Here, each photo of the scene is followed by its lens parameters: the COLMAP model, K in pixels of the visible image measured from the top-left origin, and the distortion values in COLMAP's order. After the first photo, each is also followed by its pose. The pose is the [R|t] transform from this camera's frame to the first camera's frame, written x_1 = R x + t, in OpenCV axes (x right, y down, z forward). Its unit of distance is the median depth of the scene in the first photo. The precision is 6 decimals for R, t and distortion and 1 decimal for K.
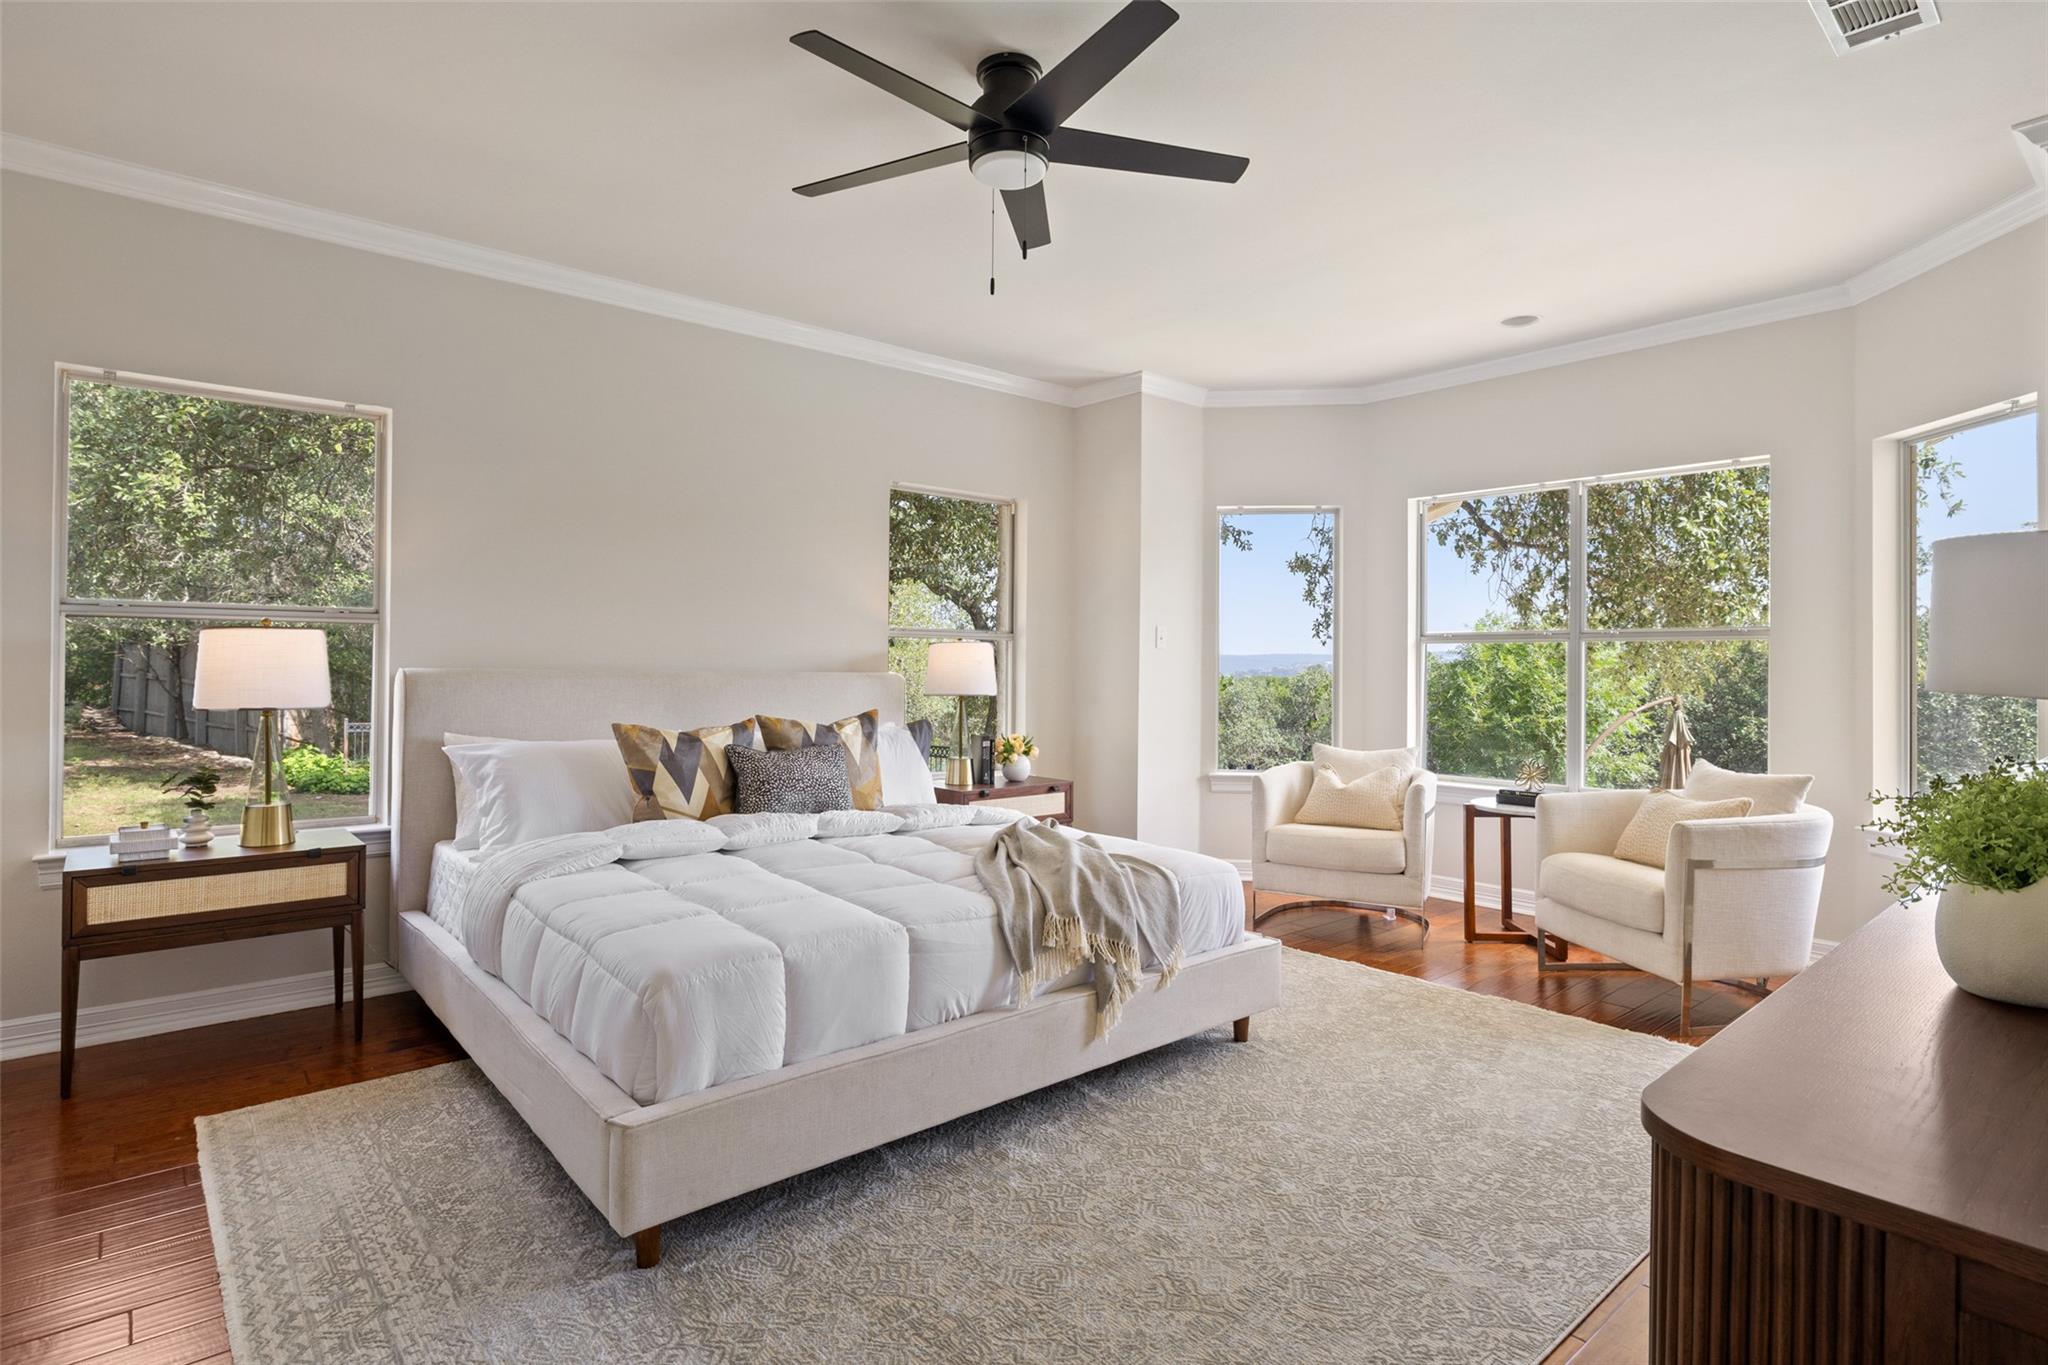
lens RADIAL K [[1039.9, 0, 1014.7], [0, 1039.9, 653.7], [0, 0, 1]] dist [-0.003400, -0.000978]
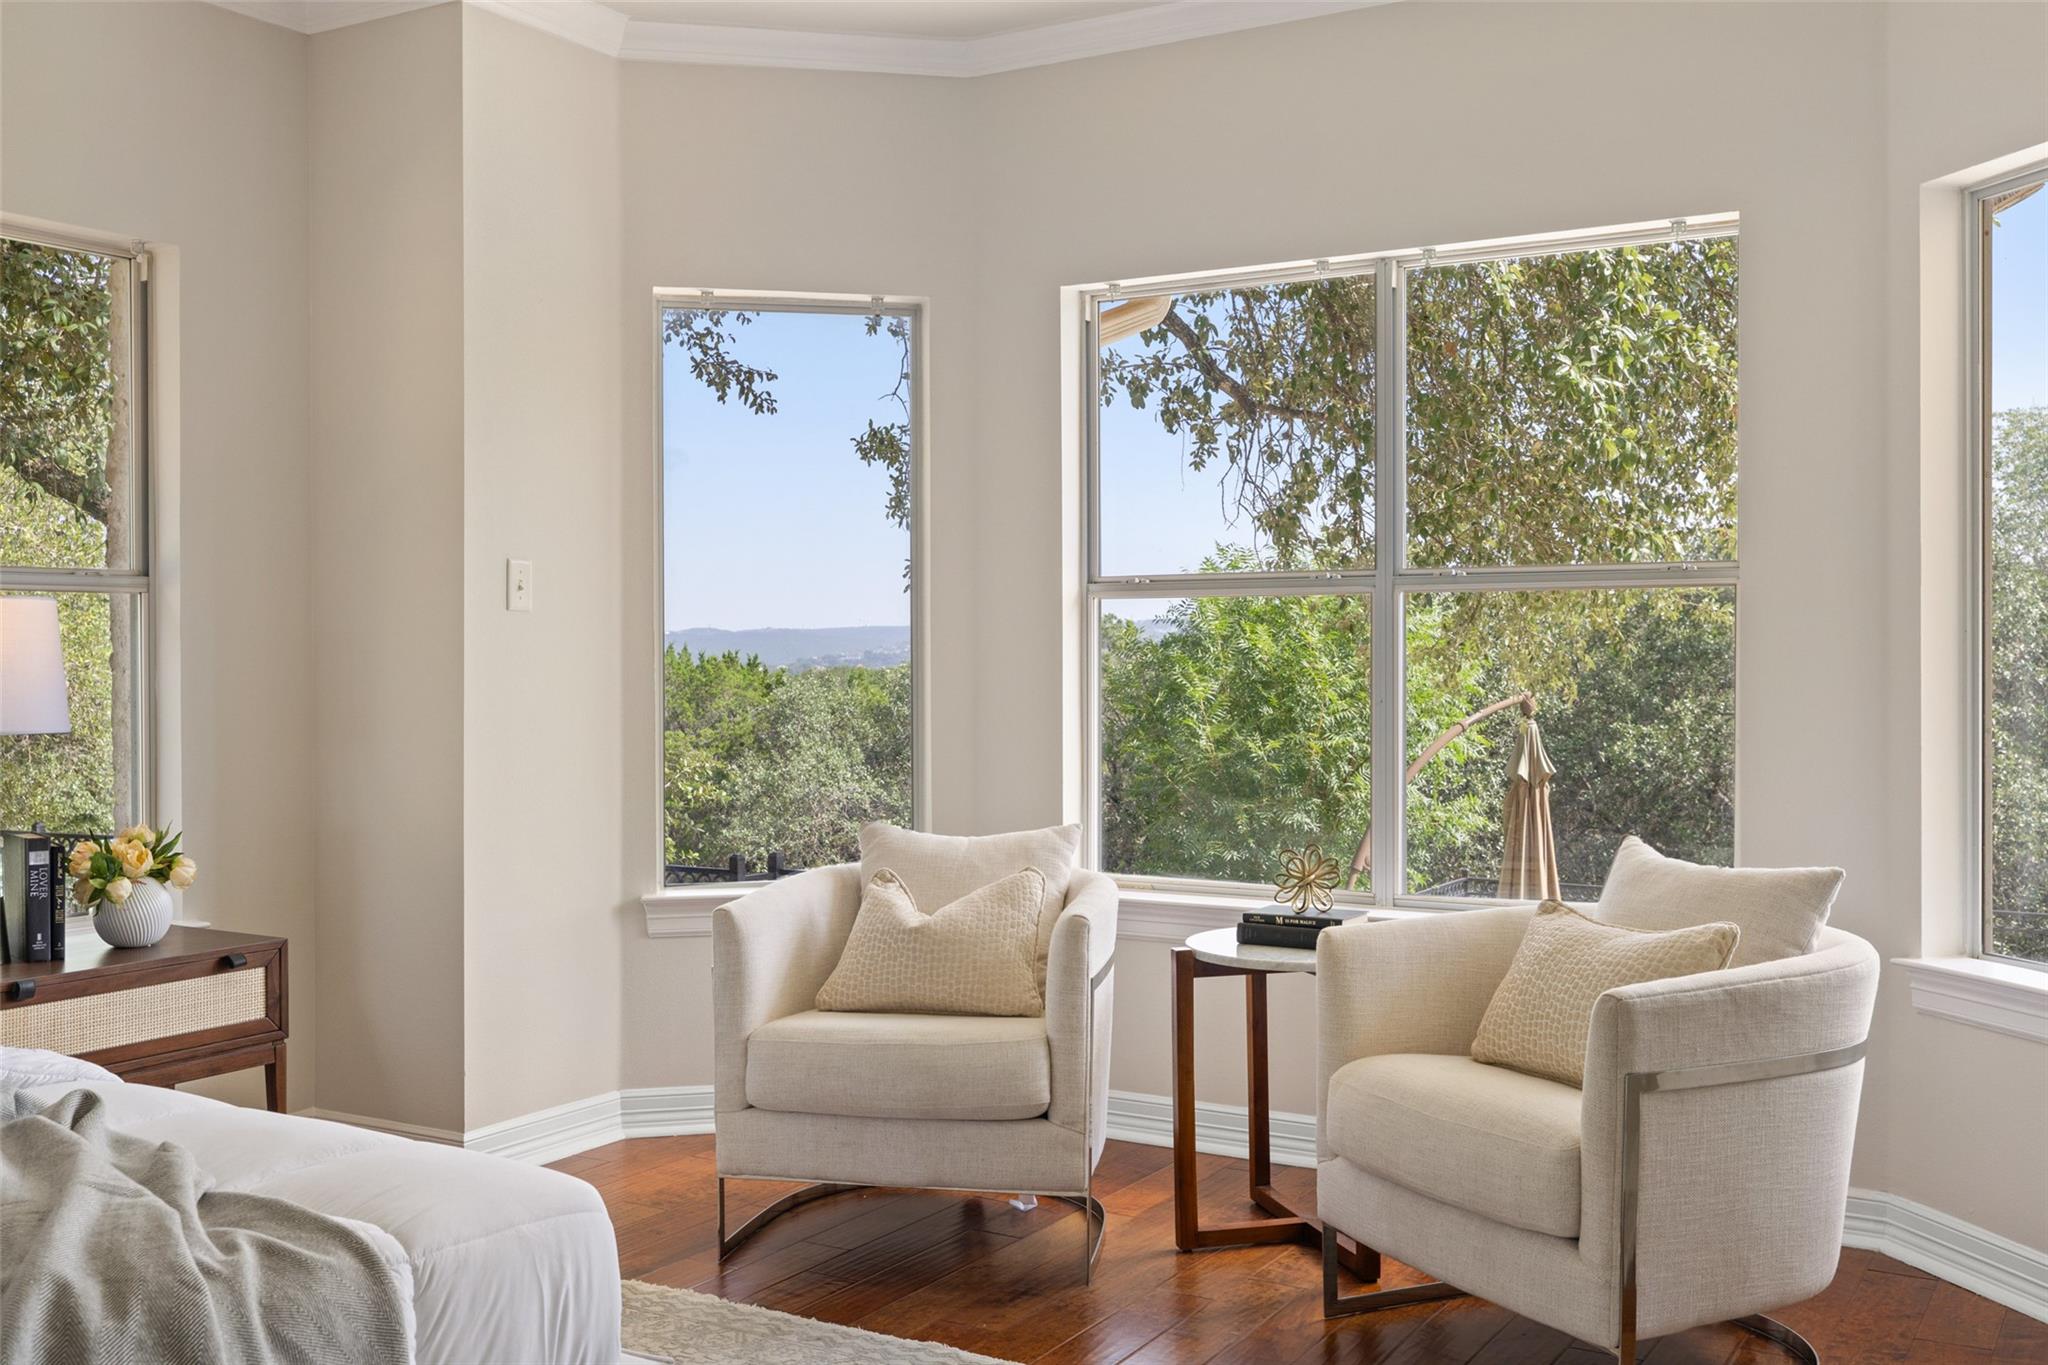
lens RADIAL K [[1974.2, 0, 1021.7], [0, 1974.2, 649.3], [0, 0, 1]] dist [0.093550, -0.428774]
pose [[0.947670, -0.010278, 0.319087, 0.073031], [0.006660, 0.999901, 0.012429, 0.001492], [-0.319183, -0.009653, 0.947644, 0.154926]]
